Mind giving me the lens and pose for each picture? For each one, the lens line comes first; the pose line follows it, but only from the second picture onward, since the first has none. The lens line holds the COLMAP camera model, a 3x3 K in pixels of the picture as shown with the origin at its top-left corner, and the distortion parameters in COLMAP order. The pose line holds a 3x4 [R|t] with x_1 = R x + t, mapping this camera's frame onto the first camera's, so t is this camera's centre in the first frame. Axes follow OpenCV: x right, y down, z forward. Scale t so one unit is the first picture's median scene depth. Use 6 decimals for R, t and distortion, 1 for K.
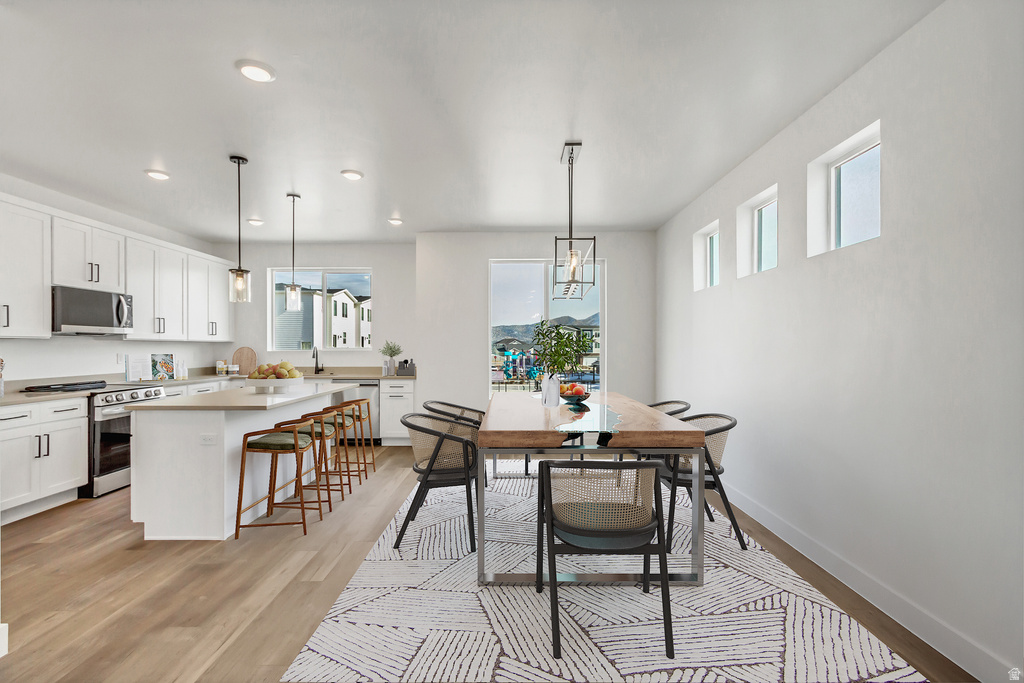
lens RADIAL K [[471.0, 0, 507.2], [0, 471.0, 346.8], [0, 0, 1]] dist [0.008762, -0.000690]
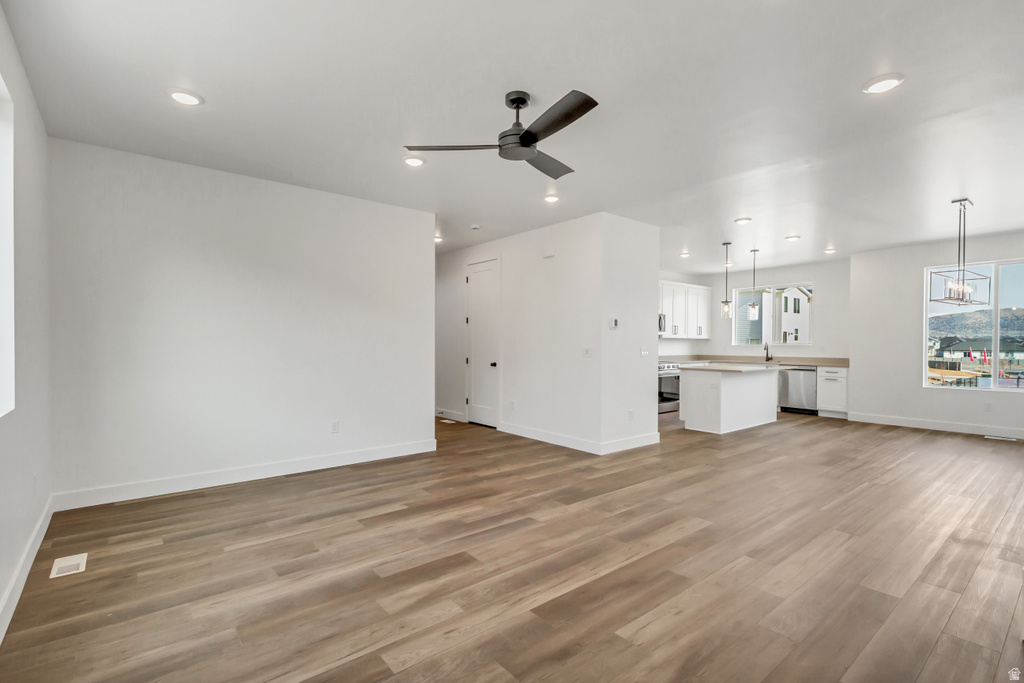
lens RADIAL K [[471.0, 0, 507.2], [0, 471.0, 346.8], [0, 0, 1]] dist [0.008762, -0.000690]
pose [[0.634646, 0.009881, -0.772740, 0.216064], [-0.005093, 0.999950, 0.008603, 0.006006], [0.772786, -0.001525, 0.634665, -0.554957]]
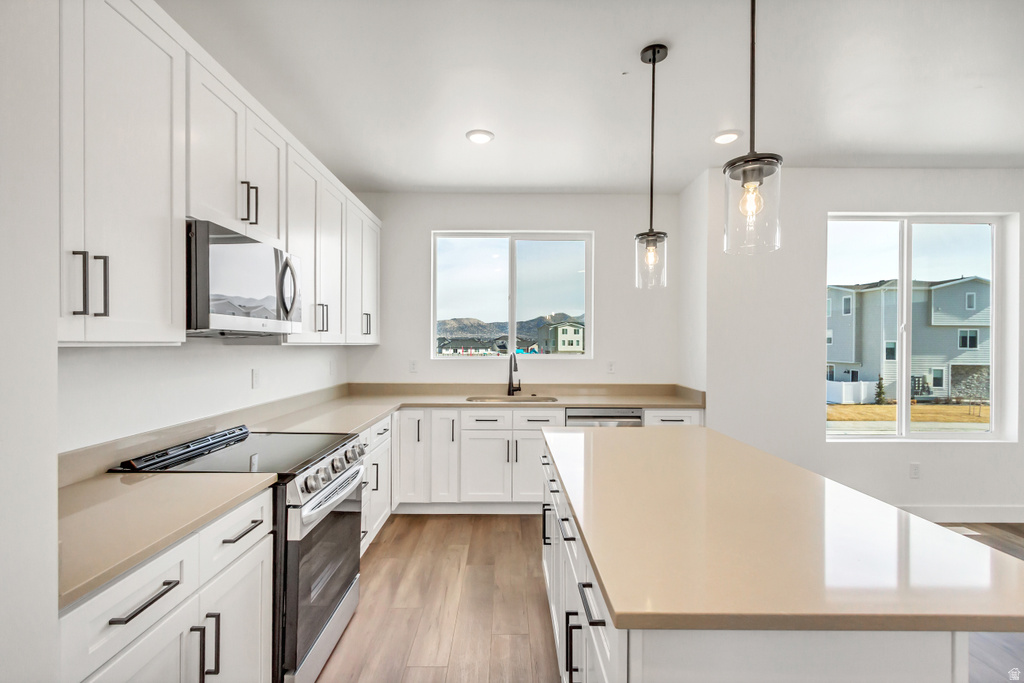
lens RADIAL K [[471.0, 0, 507.2], [0, 471.0, 346.8], [0, 0, 1]] dist [0.008762, -0.000690]
pose [[0.999881, 0.005706, 0.014303, -0.459039], [-0.005797, 0.999964, 0.006261, -0.013955], [-0.014267, -0.006344, 0.999878, 0.389142]]
